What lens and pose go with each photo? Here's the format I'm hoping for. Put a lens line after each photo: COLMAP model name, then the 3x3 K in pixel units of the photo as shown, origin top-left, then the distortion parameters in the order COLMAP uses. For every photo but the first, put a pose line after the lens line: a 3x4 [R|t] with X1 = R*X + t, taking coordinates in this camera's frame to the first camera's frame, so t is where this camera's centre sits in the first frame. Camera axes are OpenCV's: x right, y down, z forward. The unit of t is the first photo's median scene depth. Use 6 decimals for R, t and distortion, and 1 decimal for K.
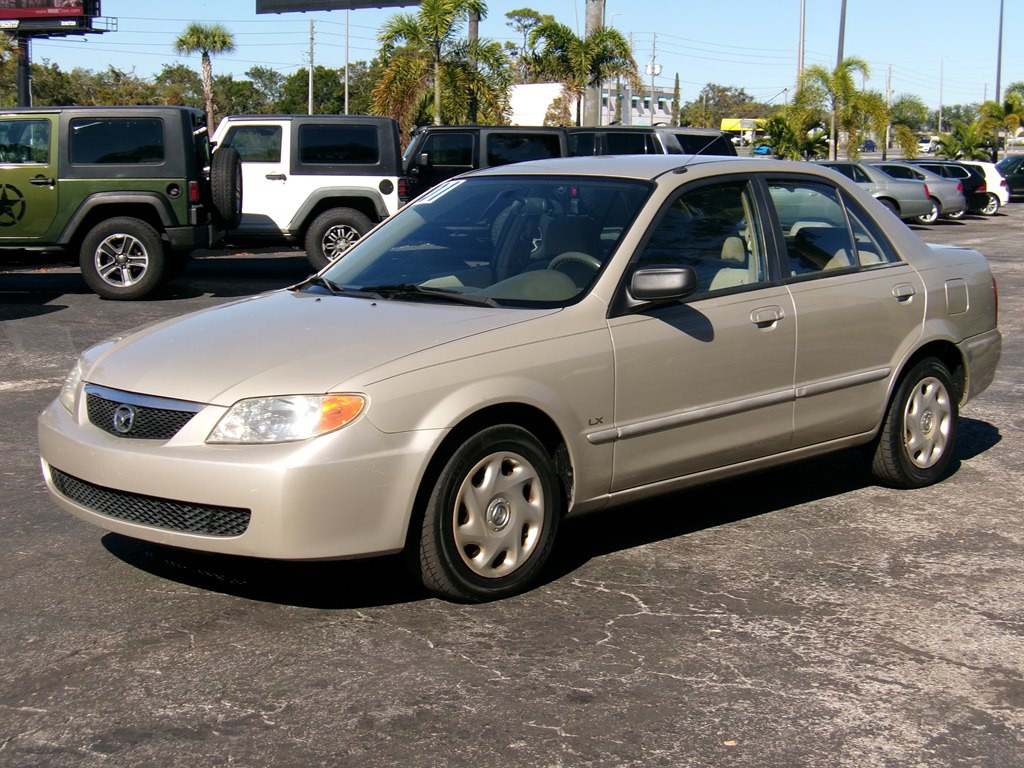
lens RADIAL K [[1593.0, 0, 502.0], [0, 1593.0, 387.3], [0, 0, 1]] dist [-0.123504, 0.000000]
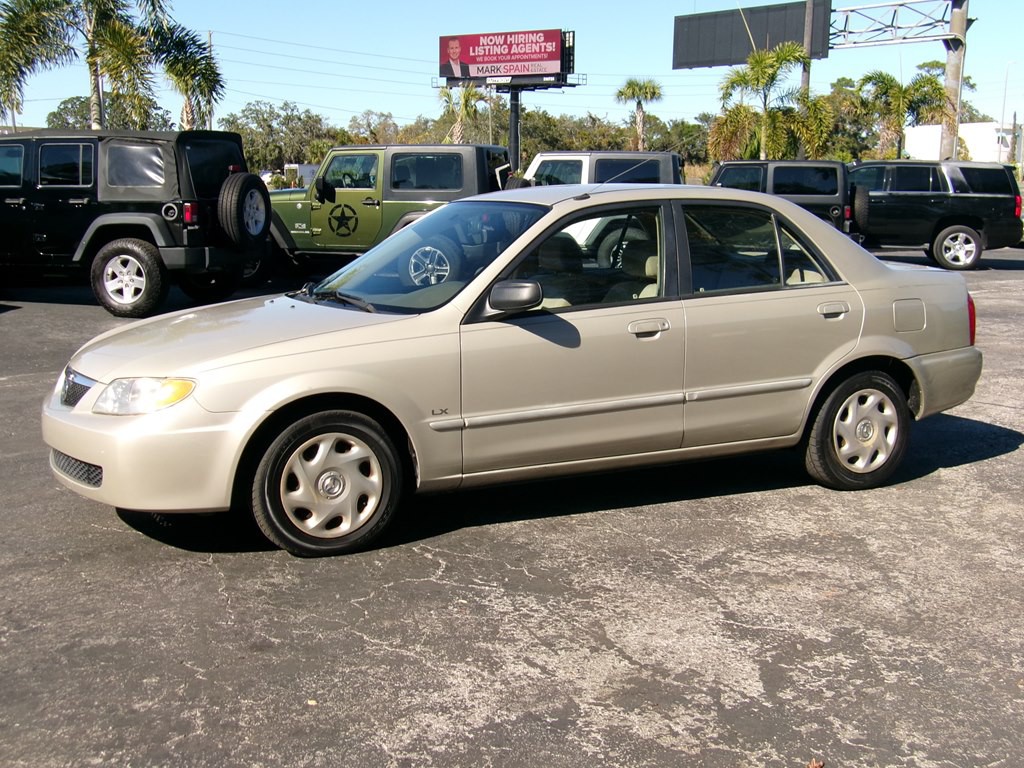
lens RADIAL K [[1266.1, 0, 515.9], [0, 1266.1, 385.1], [0, 0, 1]] dist [-0.011267, 0.000000]
pose [[0.951872, 0.049748, -0.302433, 0.345044], [-0.046207, 0.998754, 0.018856, -0.016229], [0.302994, -0.003974, 0.952984, 0.113842]]
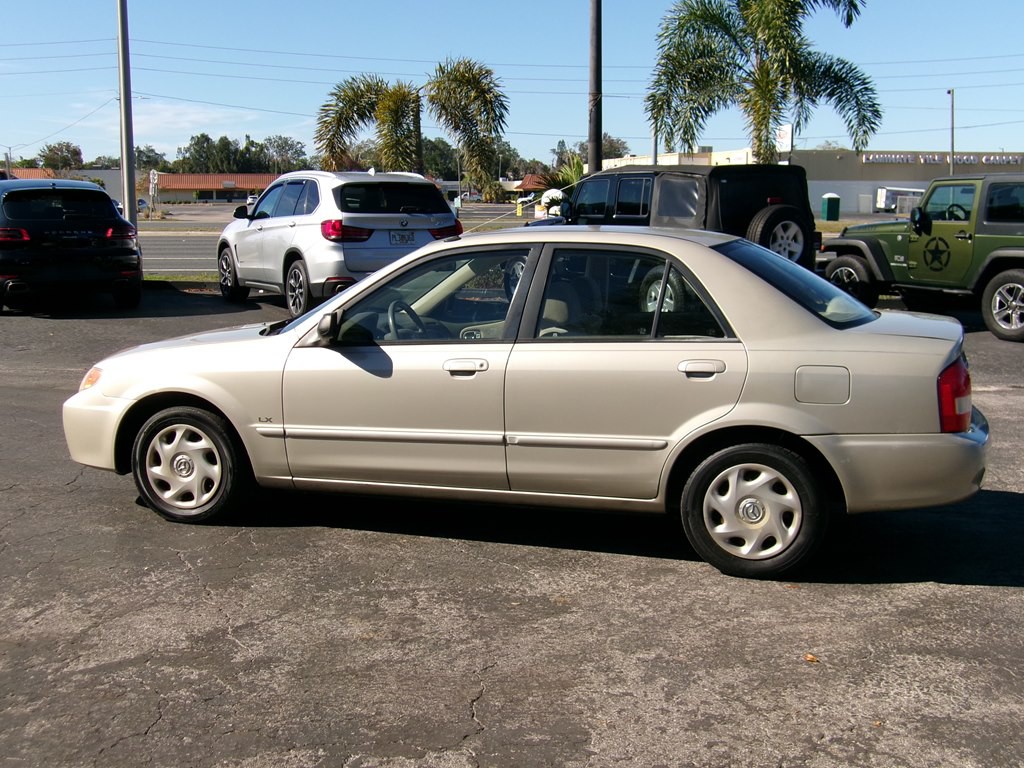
lens RADIAL K [[1266.1, 0, 515.1], [0, 1266.1, 392.0], [0, 0, 1]] dist [-0.011267, 0.000000]
pose [[0.479294, 0.130096, -0.867959, 0.971339], [-0.131129, 0.988467, 0.075748, -0.099308], [0.867803, 0.077509, 0.490826, 0.570291]]
